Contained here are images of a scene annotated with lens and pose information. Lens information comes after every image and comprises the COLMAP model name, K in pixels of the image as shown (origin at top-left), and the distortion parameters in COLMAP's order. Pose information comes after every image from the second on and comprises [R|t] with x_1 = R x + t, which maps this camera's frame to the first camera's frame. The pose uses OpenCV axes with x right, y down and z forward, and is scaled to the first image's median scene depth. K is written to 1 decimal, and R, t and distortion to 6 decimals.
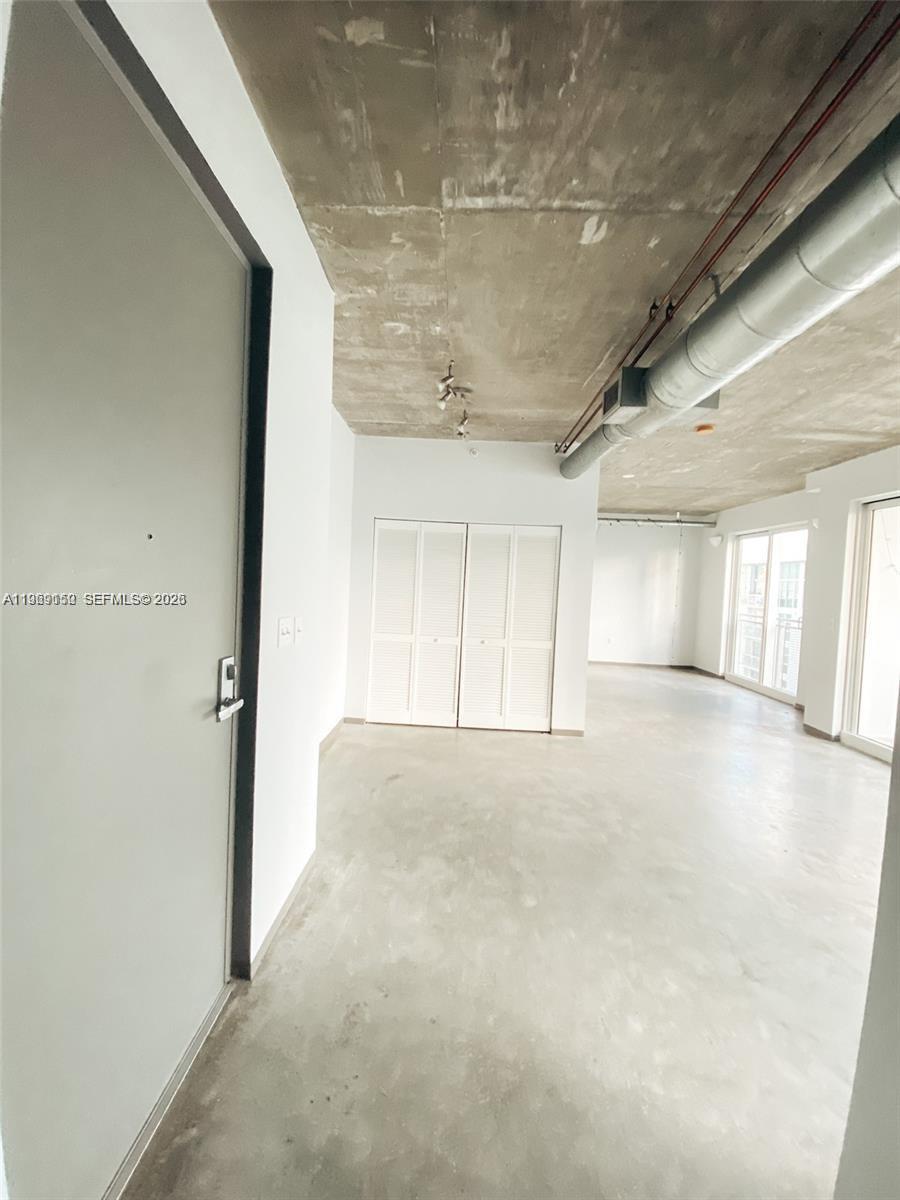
lens RADIAL K [[489.1, 0, 450.0], [0, 489.1, 600.0], [0, 0, 1]] dist [0.034357, -0.021744]
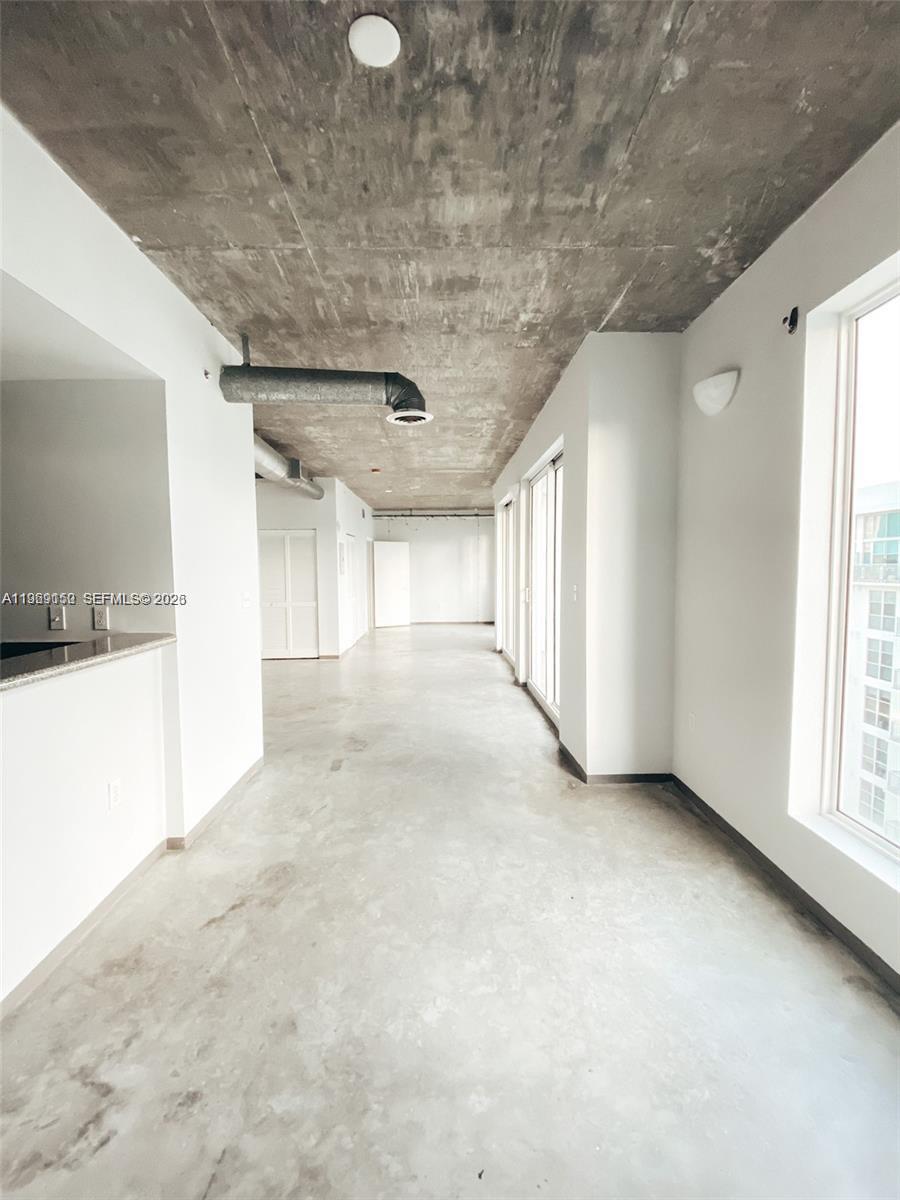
lens RADIAL K [[482.7, 0, 450.0], [0, 482.7, 600.0], [0, 0, 1]] dist [0.057394, -0.039636]
pose [[0.998272, -0.052623, 0.026133, 0.583008], [0.051852, 0.998223, 0.029353, 0.054210], [-0.027631, -0.027948, 0.999227, -0.580638]]
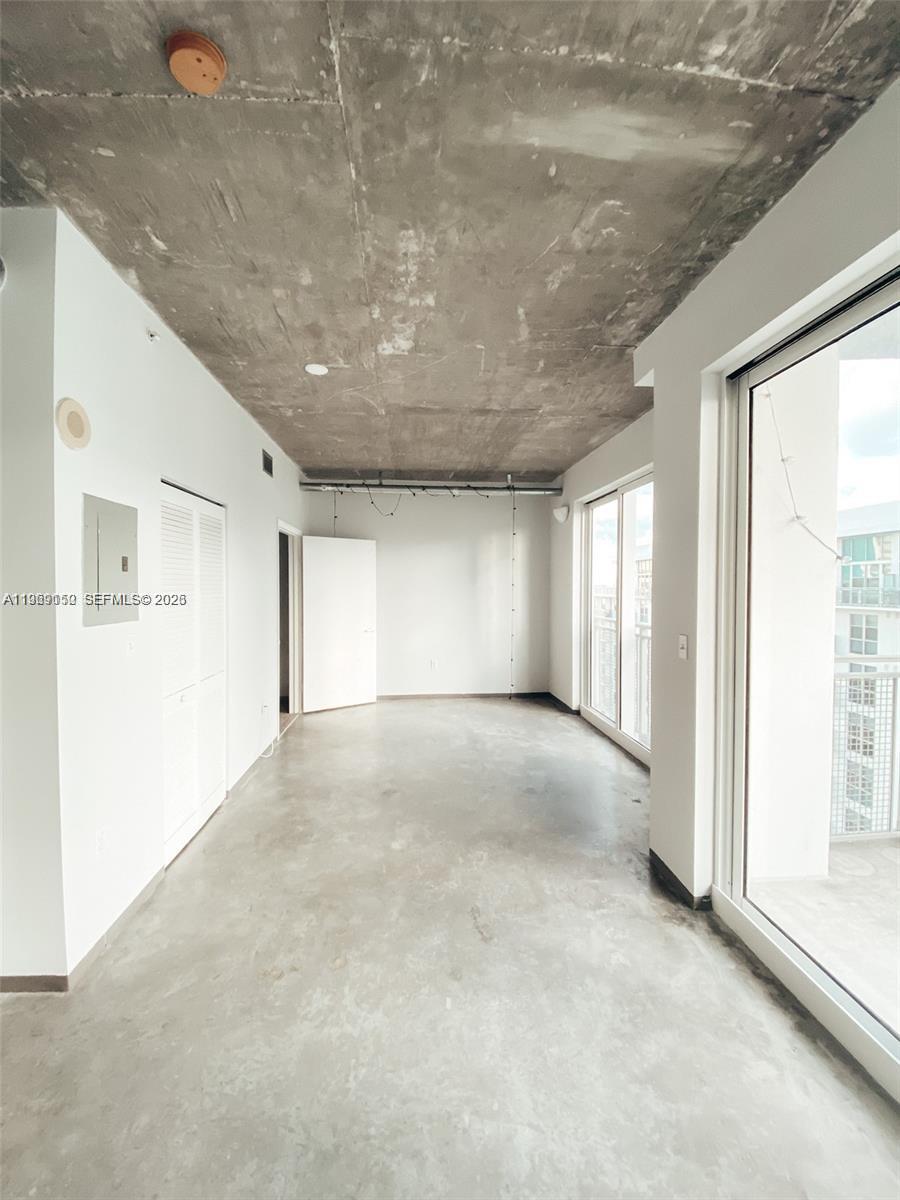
lens RADIAL K [[473.9, 0, 450.0], [0, 473.9, 600.0], [0, 0, 1]] dist [0.001014, -0.014290]
pose [[0.994312, -0.047682, 0.095234, 0.523392], [0.048651, 0.998785, -0.007879, -0.003422], [-0.094742, 0.012467, 0.995424, 0.592654]]
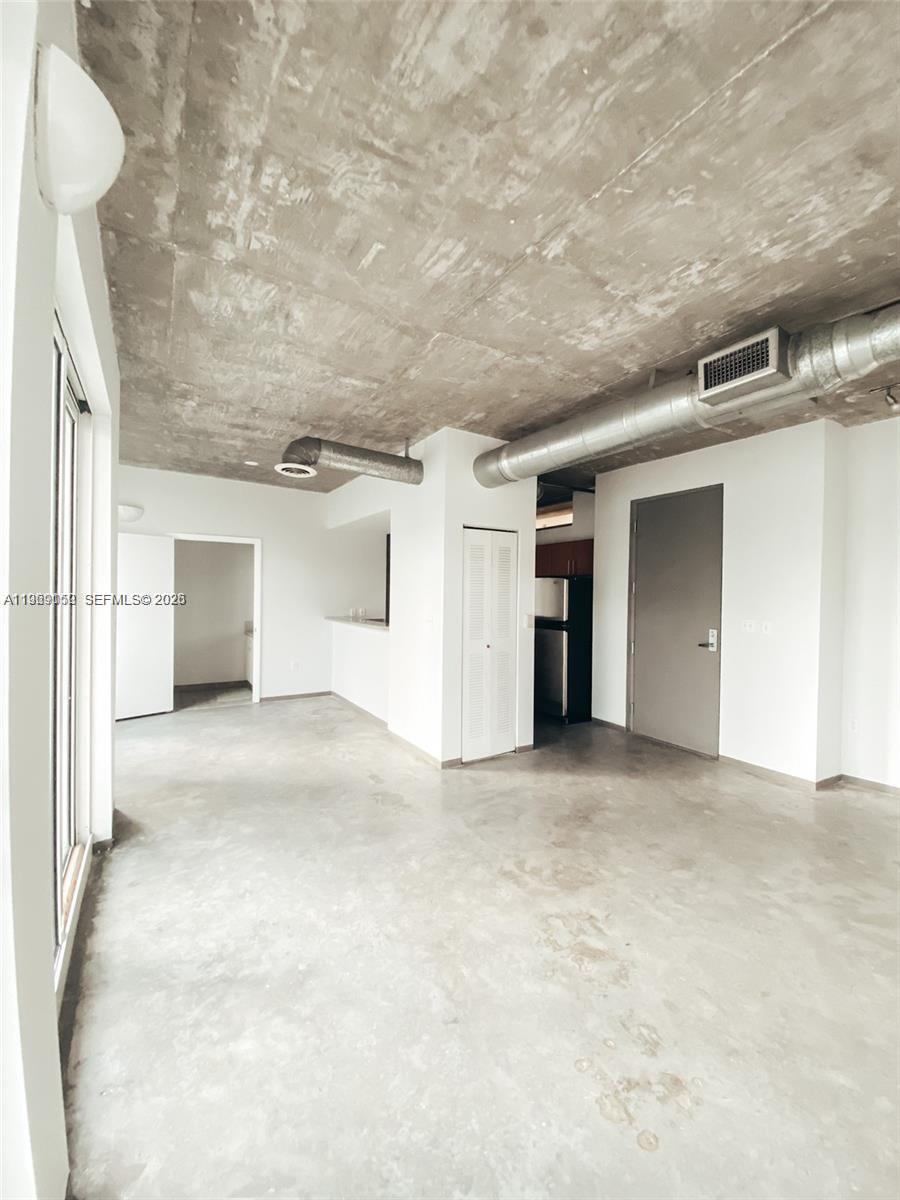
lens RADIAL K [[473.9, 0, 450.0], [0, 473.9, 600.0], [0, 0, 1]] dist [0.001014, -0.014290]
pose [[-0.842564, -0.050246, -0.536248, 0.740158], [-0.072986, 0.997107, 0.021249, 0.001844], [0.533628, 0.057042, -0.843793, 0.806550]]
